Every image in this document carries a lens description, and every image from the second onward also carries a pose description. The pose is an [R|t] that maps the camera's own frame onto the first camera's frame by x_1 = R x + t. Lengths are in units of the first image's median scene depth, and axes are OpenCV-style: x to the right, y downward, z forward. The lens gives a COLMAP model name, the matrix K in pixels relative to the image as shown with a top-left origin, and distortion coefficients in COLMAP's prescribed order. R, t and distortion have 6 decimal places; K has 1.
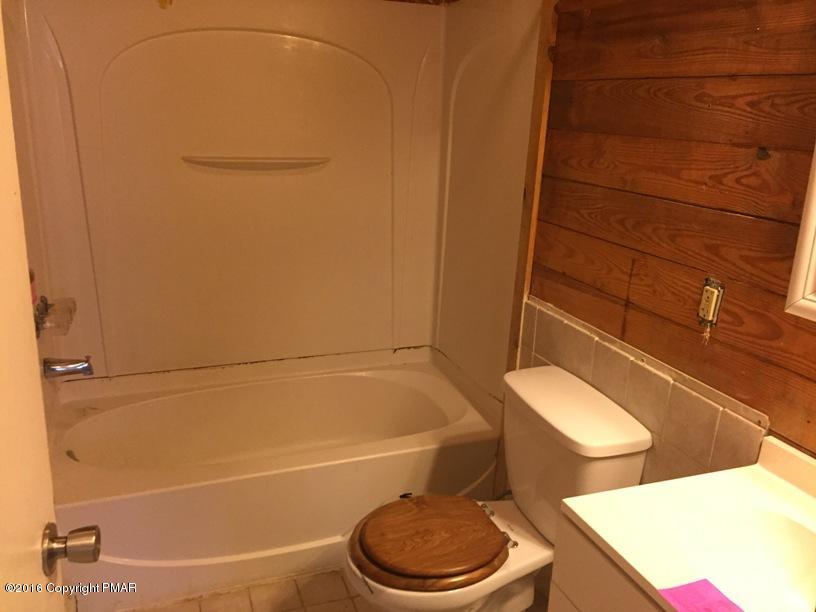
lens RADIAL K [[694.1, 0, 408.0], [0, 694.1, 306.0], [0, 0, 1]] dist [0.067961, -0.101031]
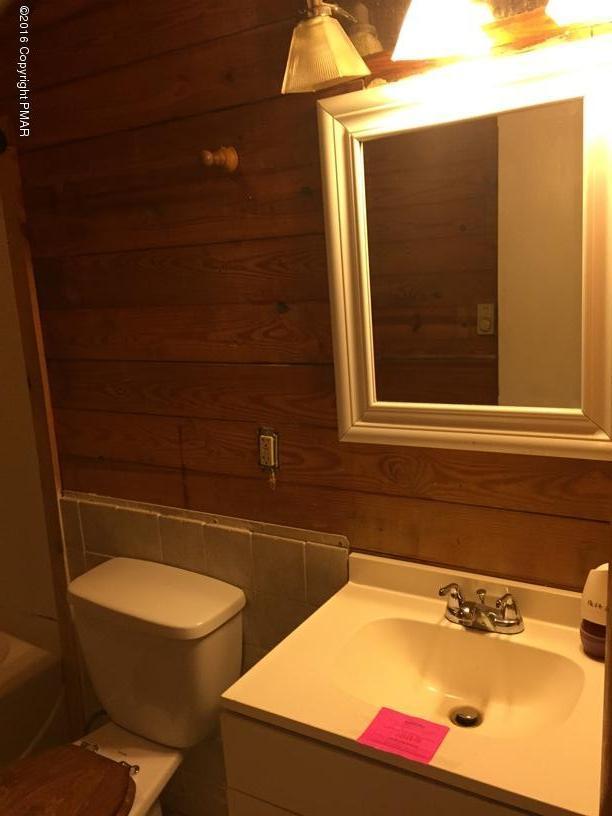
lens RADIAL K [[694.1, 0, 306.0], [0, 694.1, 408.0], [0, 0, 1]] dist [0.067961, -0.101031]
pose [[0.778906, -0.209424, 0.591140, -0.130025], [0.263072, 0.964764, -0.004844, -0.044838], [-0.569296, 0.159286, 0.806554, 0.110576]]
